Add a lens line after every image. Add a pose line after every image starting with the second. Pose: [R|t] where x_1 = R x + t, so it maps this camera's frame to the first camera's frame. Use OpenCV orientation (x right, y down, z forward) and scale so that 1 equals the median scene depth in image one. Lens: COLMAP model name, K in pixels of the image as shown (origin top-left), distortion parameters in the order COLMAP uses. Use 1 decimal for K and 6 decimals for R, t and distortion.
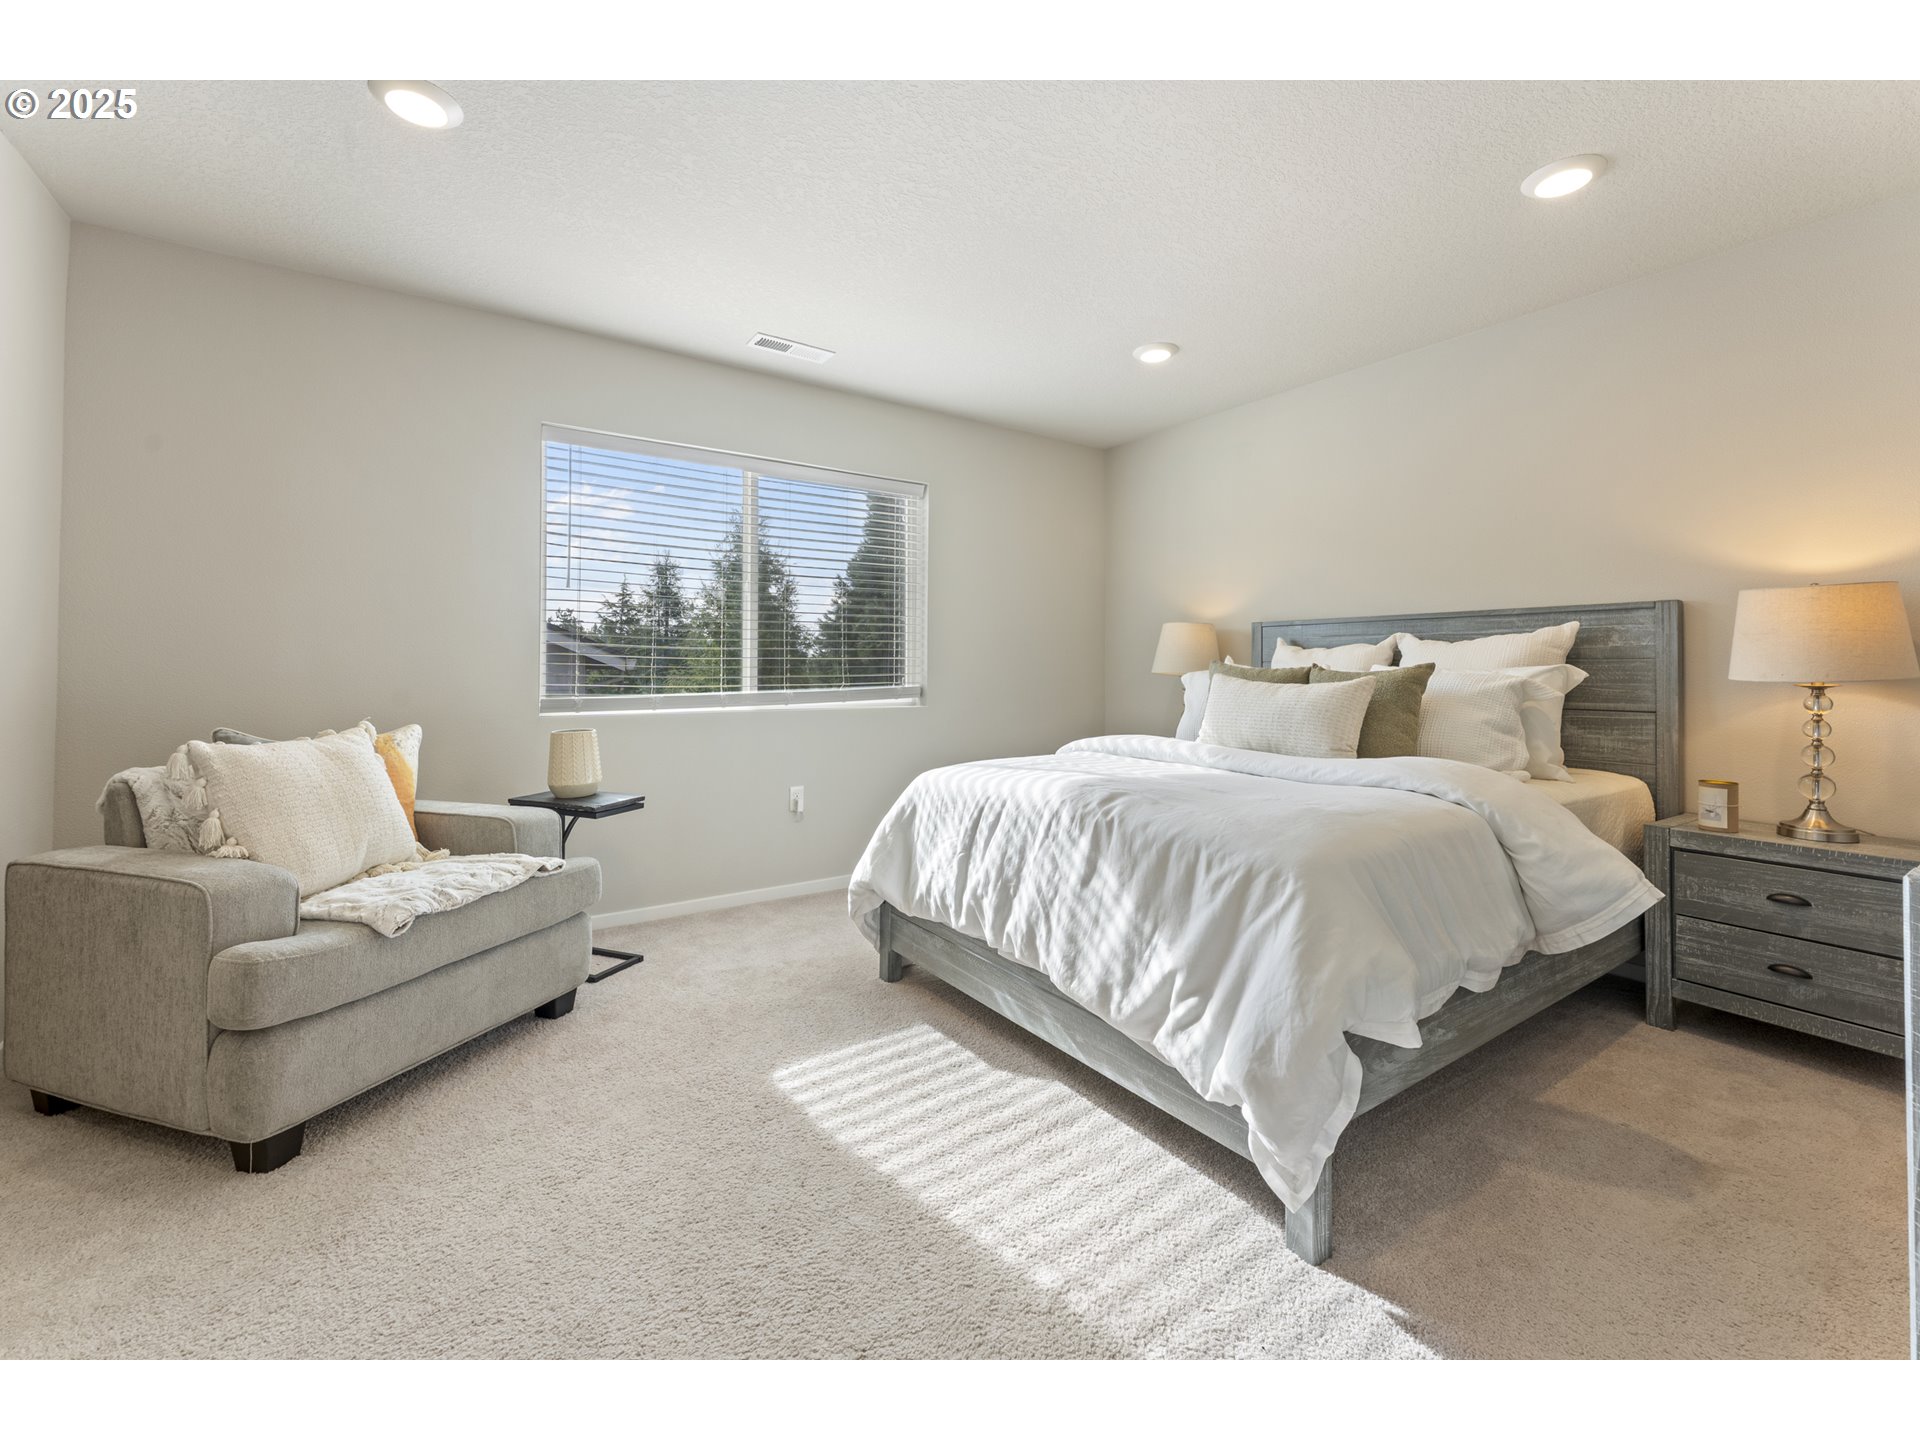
lens RADIAL K [[786.8, 0, 963.6], [0, 786.8, 653.5], [0, 0, 1]] dist [0.000821, 0.000067]
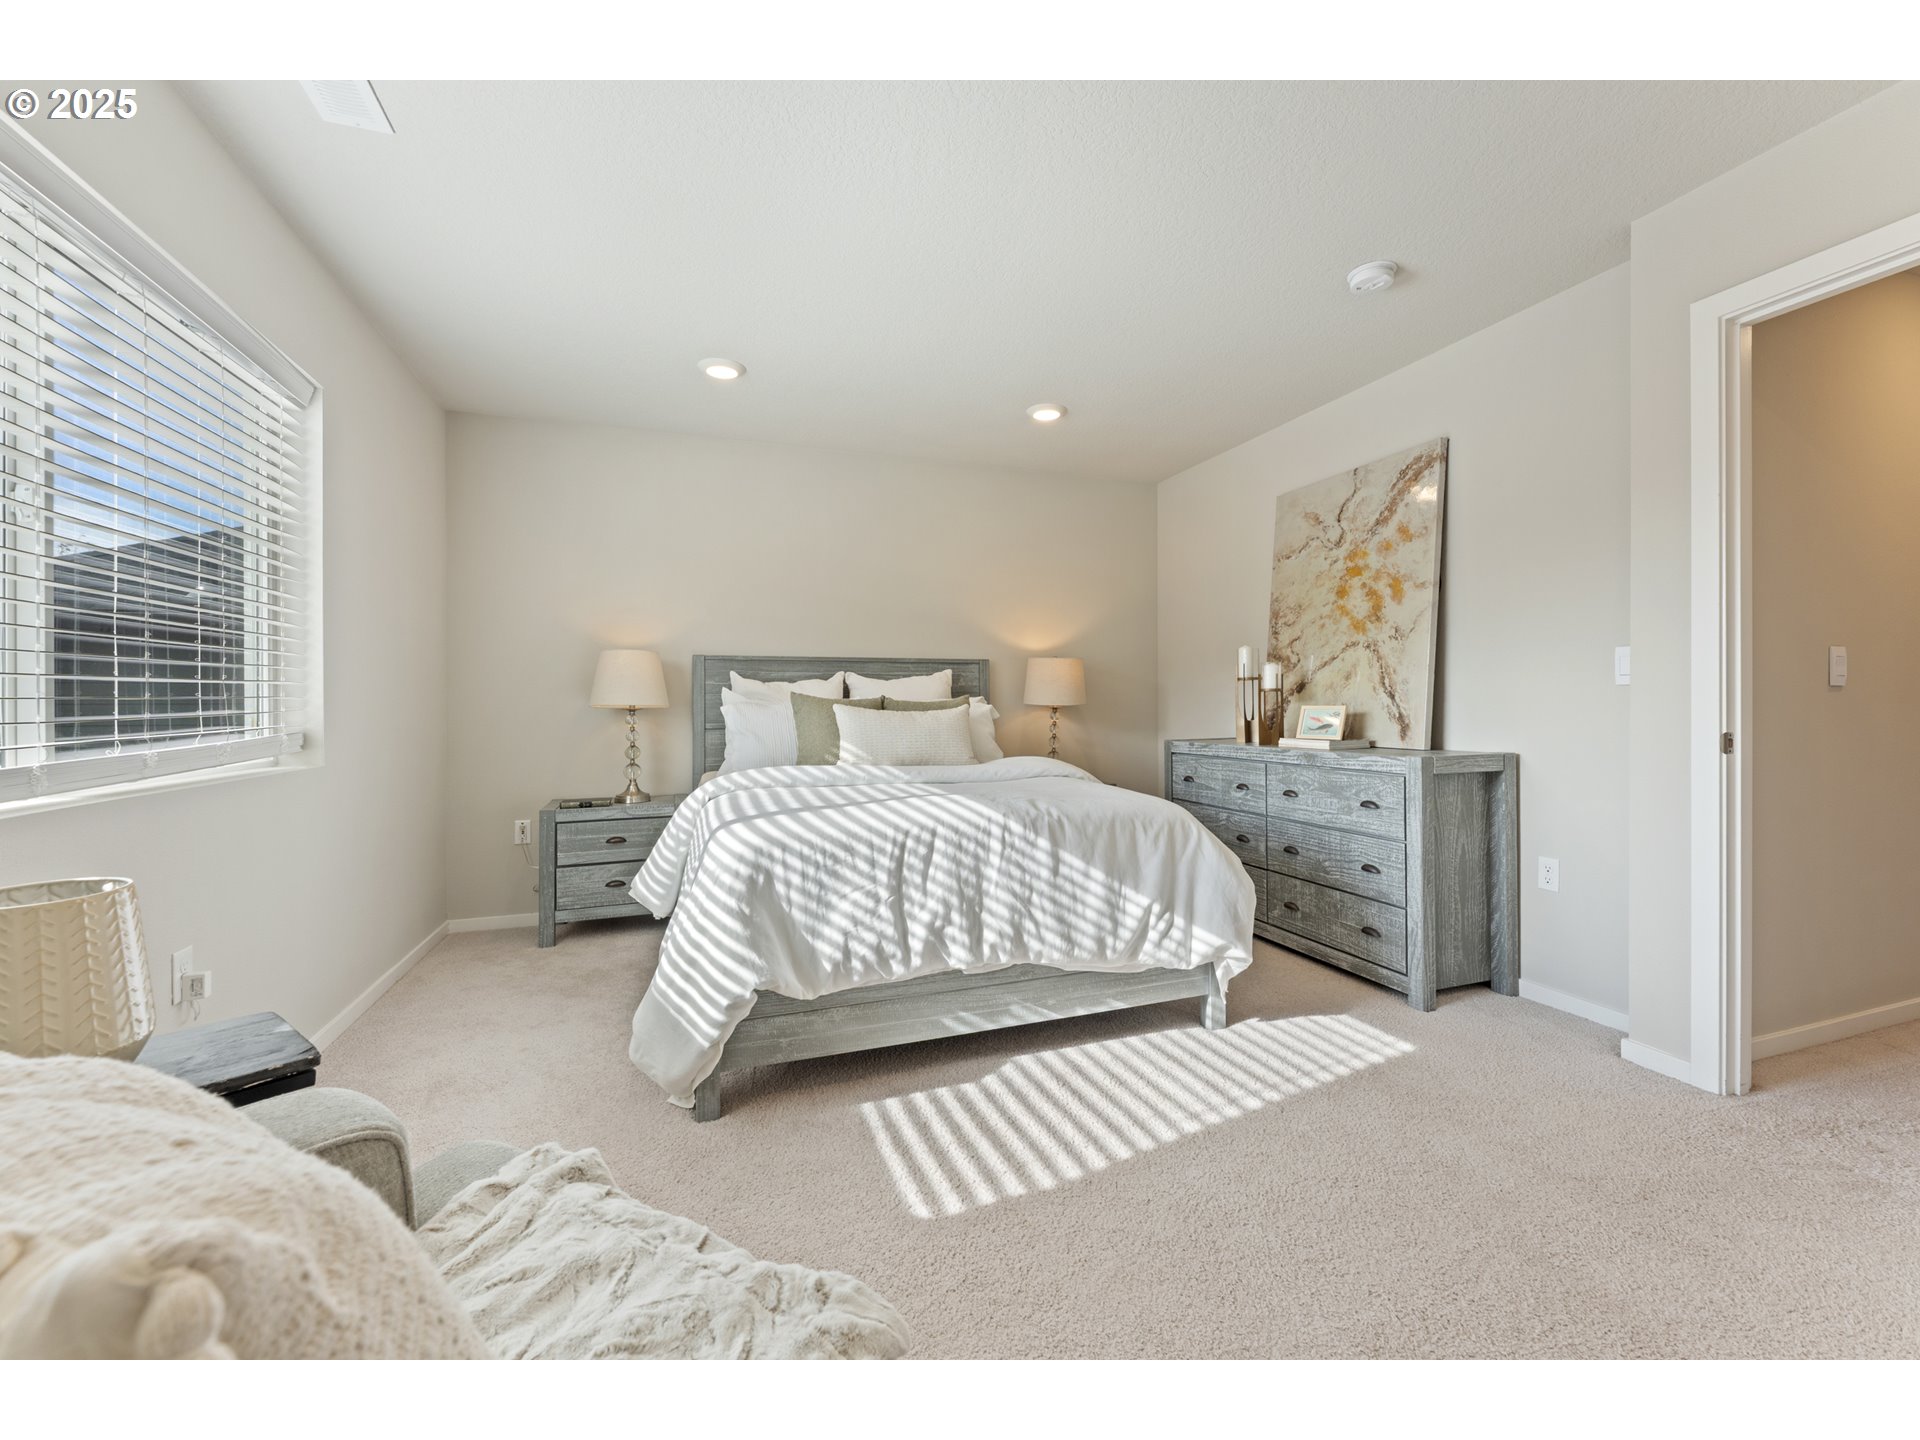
lens RADIAL K [[778.4, 0, 960.2], [0, 778.4, 710.7], [0, 0, 1]] dist [0.000571, 0.000140]
pose [[0.259041, -0.012694, 0.965783, -0.963217], [-0.013007, 0.999777, 0.016629, 0.021020], [-0.965779, -0.016869, 0.258818, 0.770660]]
